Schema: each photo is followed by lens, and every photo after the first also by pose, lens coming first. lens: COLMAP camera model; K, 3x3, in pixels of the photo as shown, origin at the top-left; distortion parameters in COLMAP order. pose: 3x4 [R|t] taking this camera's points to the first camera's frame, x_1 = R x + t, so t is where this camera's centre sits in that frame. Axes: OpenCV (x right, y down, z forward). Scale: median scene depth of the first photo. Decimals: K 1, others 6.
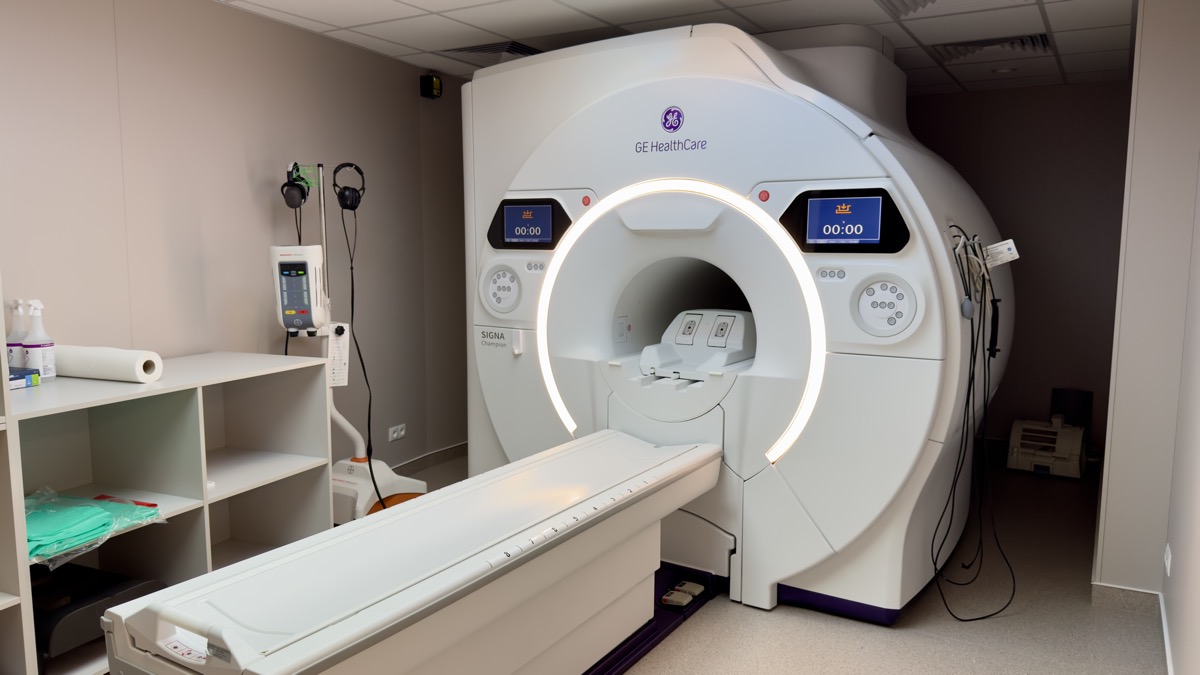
lens RADIAL K [[849.1, 0, 597.0], [0, 849.1, 344.4], [0, 0, 1]] dist [0.196369, -0.417463]
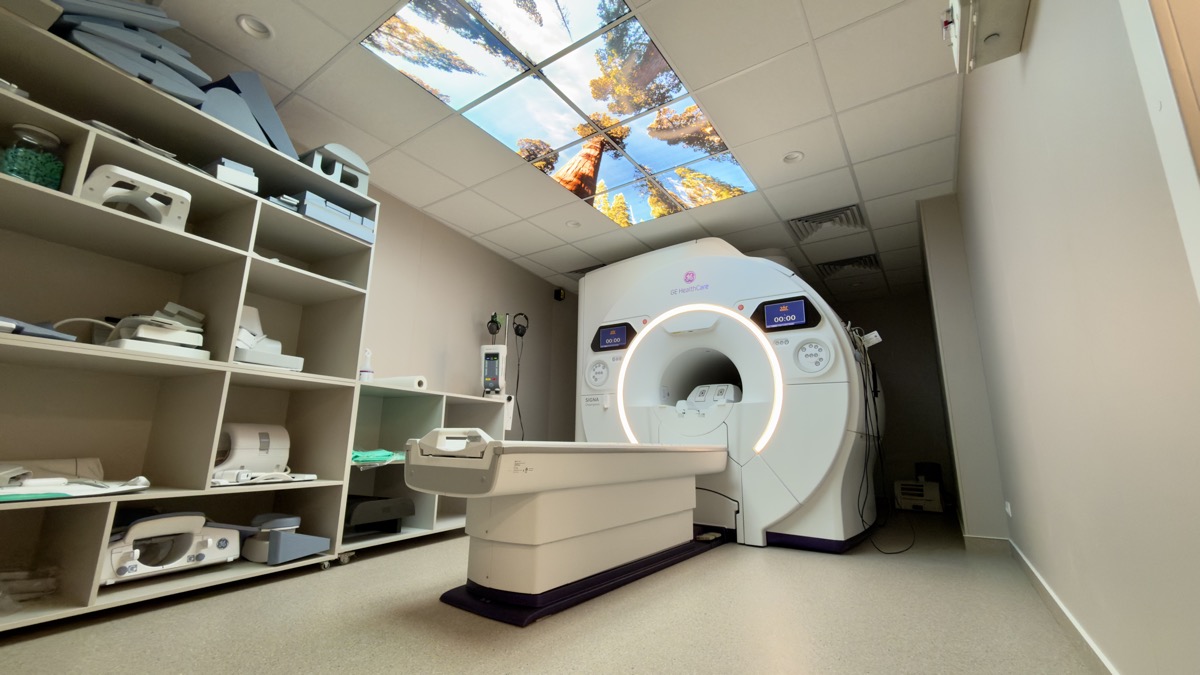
lens RADIAL K [[485.9, 0, 598.1], [0, 485.9, 337.9], [0, 0, 1]] dist [0.000169, -0.000073]
pose [[0.998043, -0.002968, -0.062455, -0.048679], [-0.017876, 0.943633, -0.330510, 0.223908], [0.059916, 0.330980, 0.941734, -0.013791]]
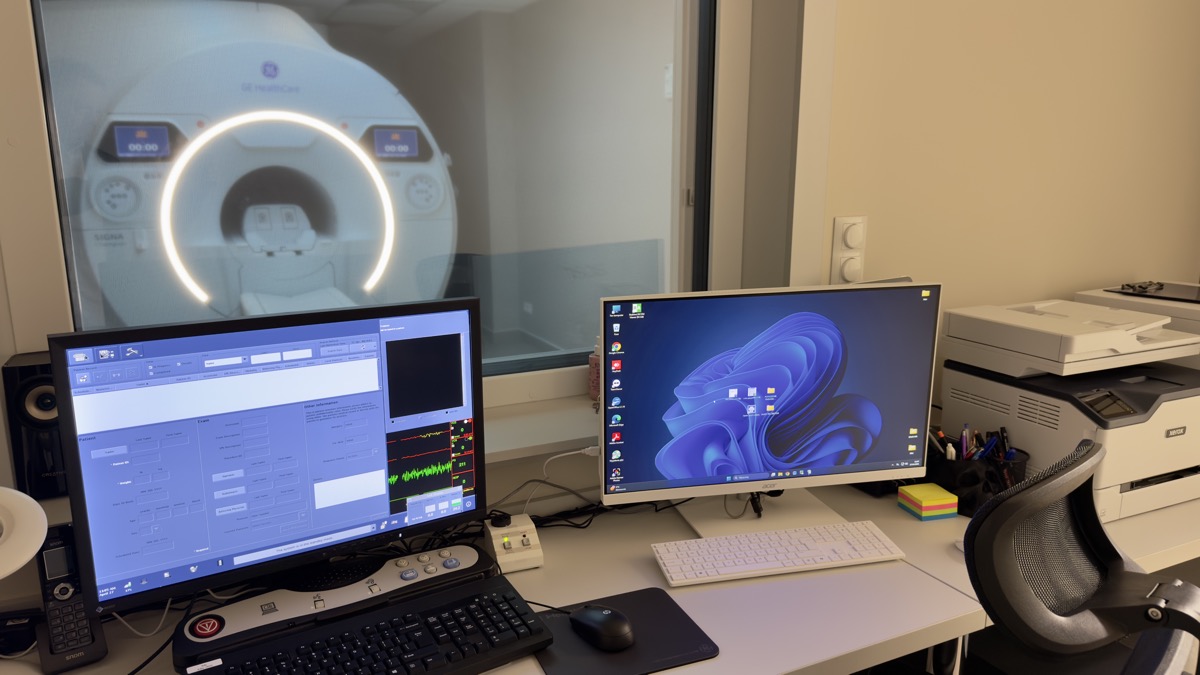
lens RADIAL K [[851.0, 0, 599.2], [0, 851.0, 343.6], [0, 0, 1]] dist [0.161430, -0.299582]
pose [[0.537525, -0.187673, 0.822098, -0.844193], [0.108468, 0.982208, 0.153303, 0.026266], [-0.836243, 0.006768, 0.548318, -0.251257]]
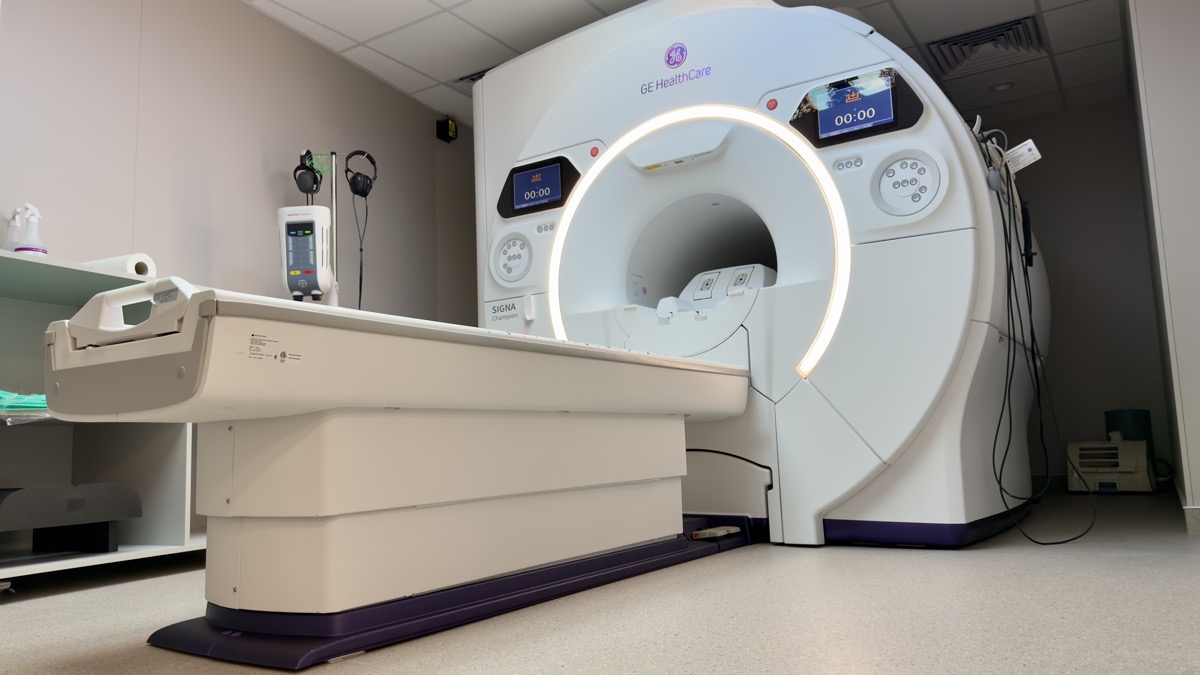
lens RADIAL K [[851.0, 0, 599.2], [0, 851.0, 343.6], [0, 0, 1]] dist [0.161430, -0.299582]
pose [[0.998870, -0.040884, -0.024222, 0.007956], [0.033928, 0.970457, -0.238875, 0.285097], [0.033273, 0.237783, 0.970748, 0.083969]]
